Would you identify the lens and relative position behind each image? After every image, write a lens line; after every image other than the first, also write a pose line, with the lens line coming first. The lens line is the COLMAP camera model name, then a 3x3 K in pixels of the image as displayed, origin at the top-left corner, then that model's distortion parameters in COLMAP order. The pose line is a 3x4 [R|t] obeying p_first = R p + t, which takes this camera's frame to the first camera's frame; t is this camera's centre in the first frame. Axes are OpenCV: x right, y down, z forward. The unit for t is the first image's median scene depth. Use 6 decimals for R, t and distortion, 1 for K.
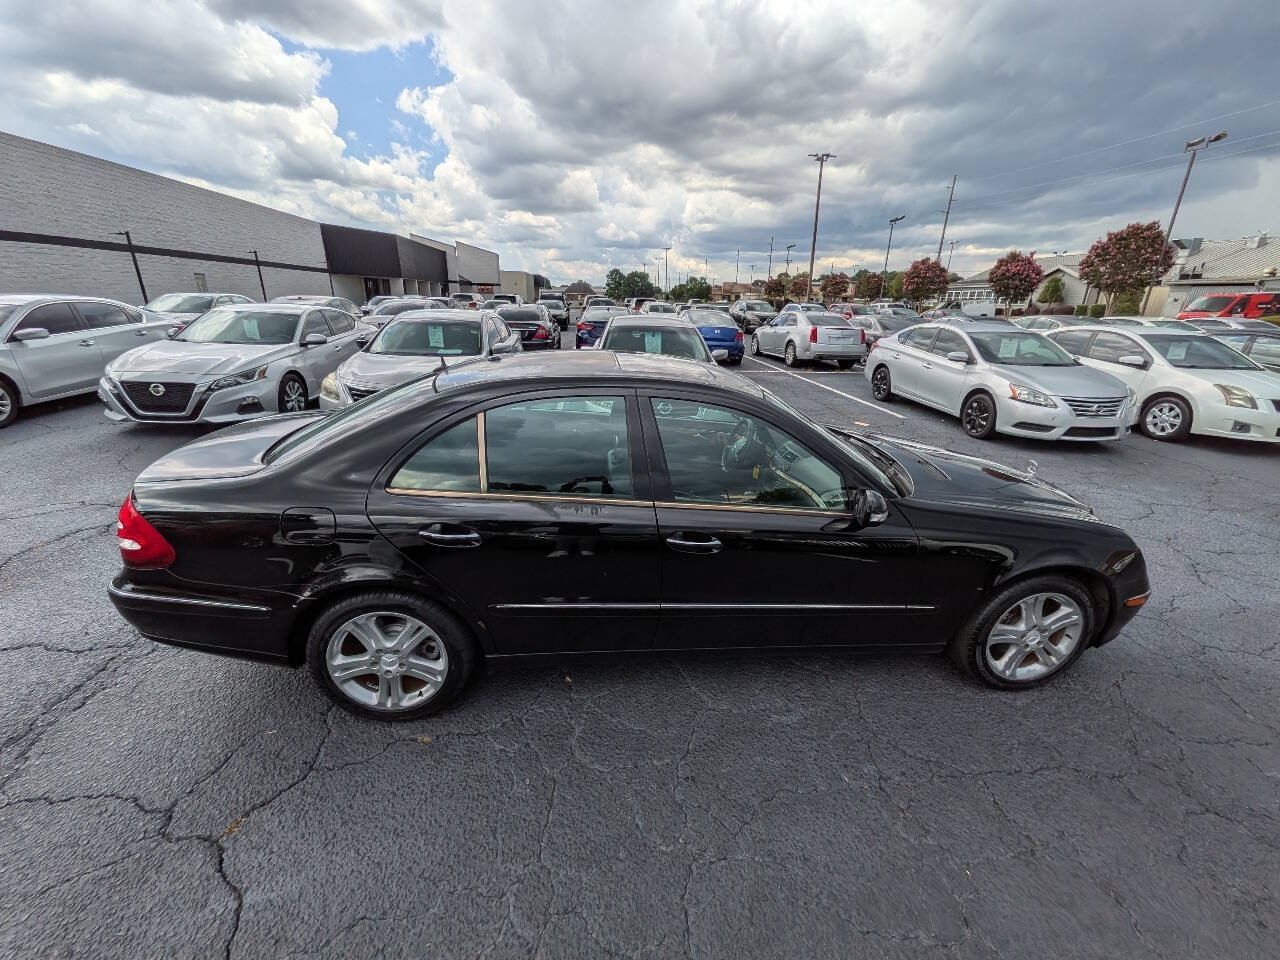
lens RADIAL K [[516.5, 0, 622.1], [0, 516.5, 509.8], [0, 0, 1]] dist [-0.015131, 0.000071]
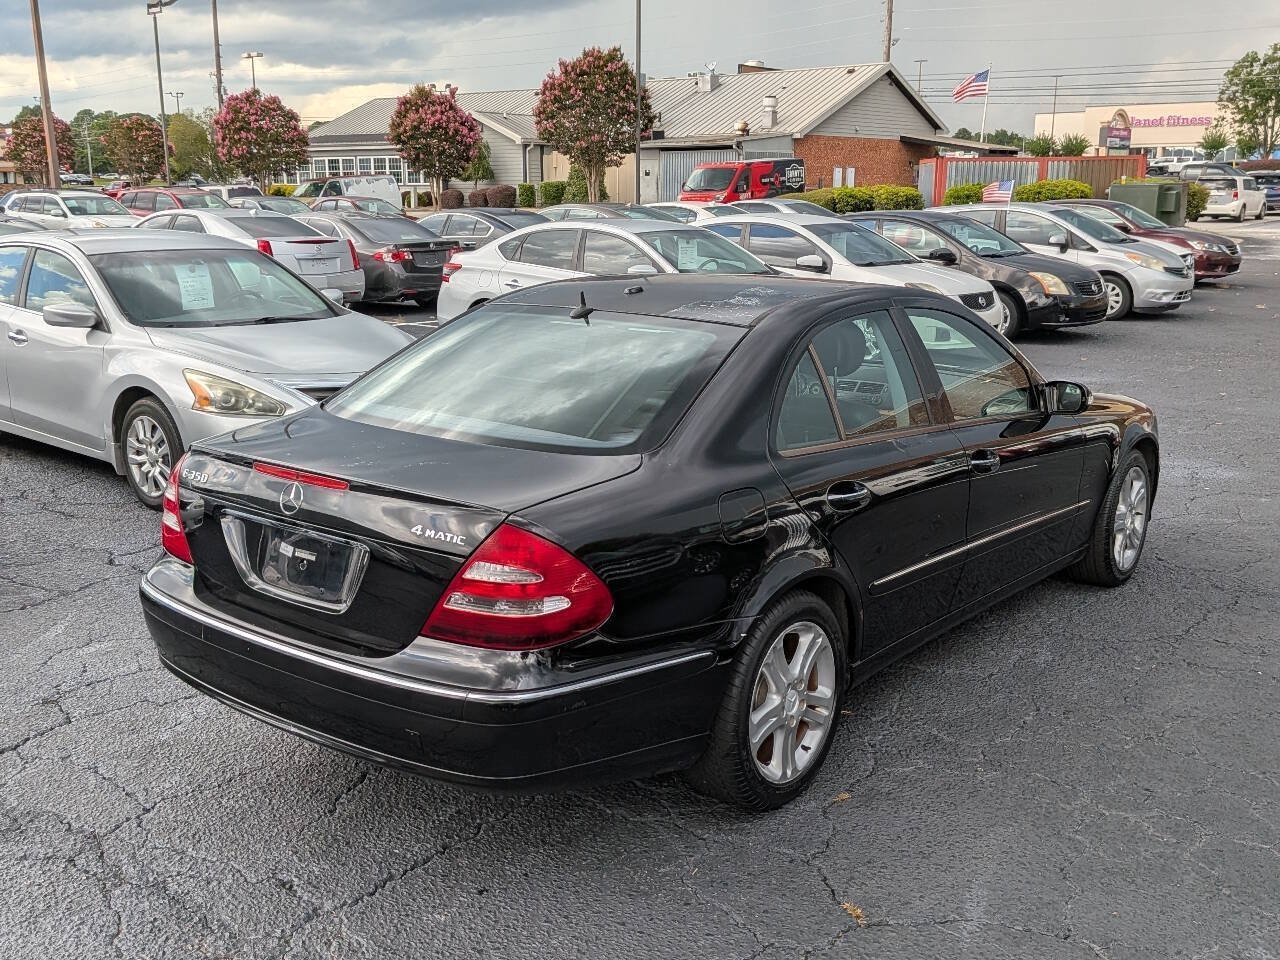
lens RADIAL K [[1327.1, 0, 629.3], [0, 1327.1, 503.3], [0, 0, 1]] dist [0.026712, 0.000000]
pose [[0.680409, -0.178030, 0.710879, -0.170043], [0.279599, 0.959730, -0.027264, 0.002359], [-0.677398, 0.217312, 0.702785, -0.016325]]
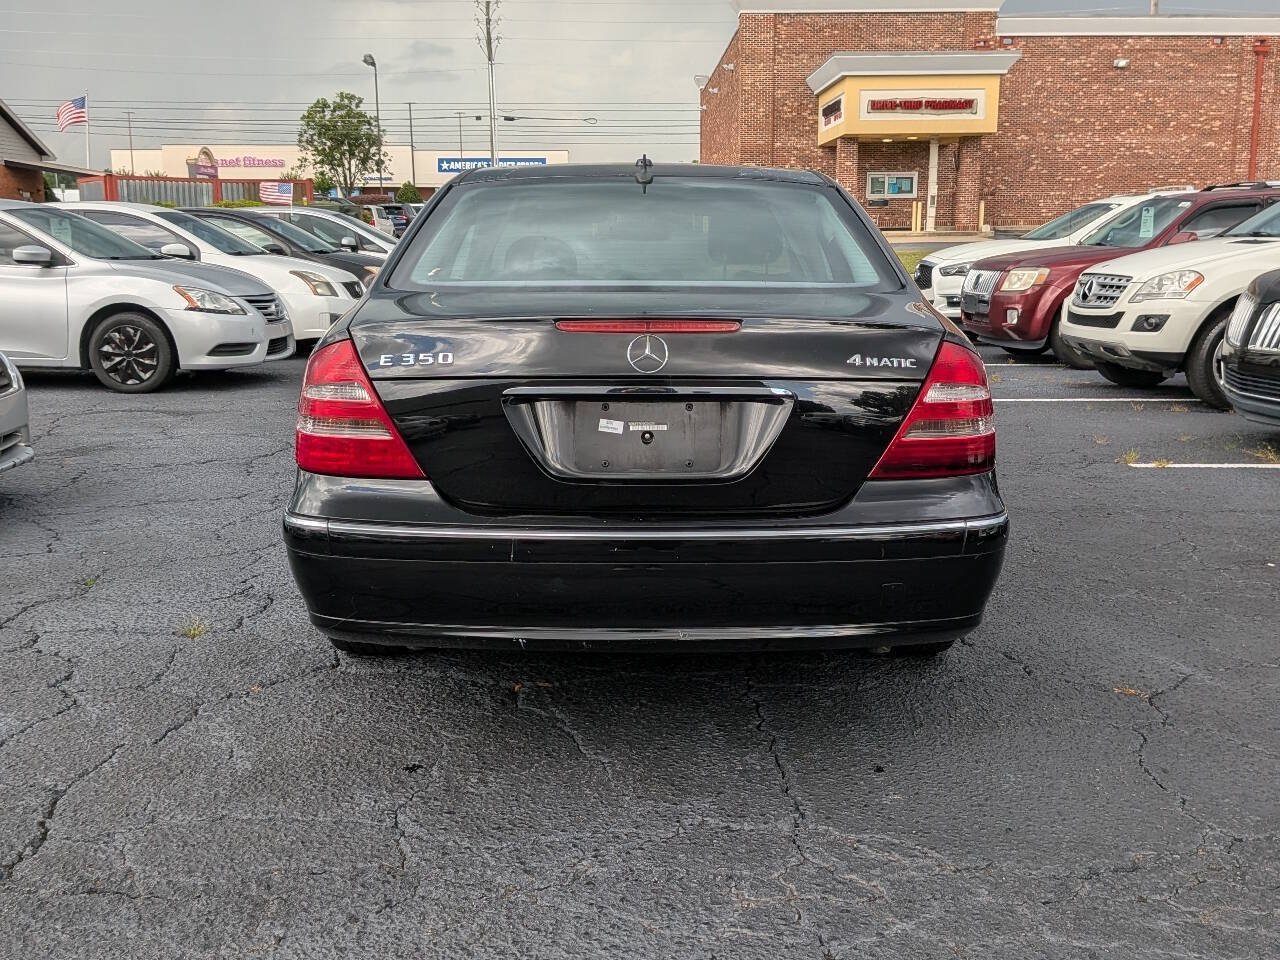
lens RADIAL K [[1327.1, 0, 653.8], [0, 1327.1, 505.1], [0, 0, 1]] dist [0.026712, 0.000000]
pose [[0.065414, -0.211554, 0.975175, -0.209915], [0.377009, 0.910072, 0.172141, -0.020646], [-0.923897, 0.356389, 0.139289, 0.100729]]
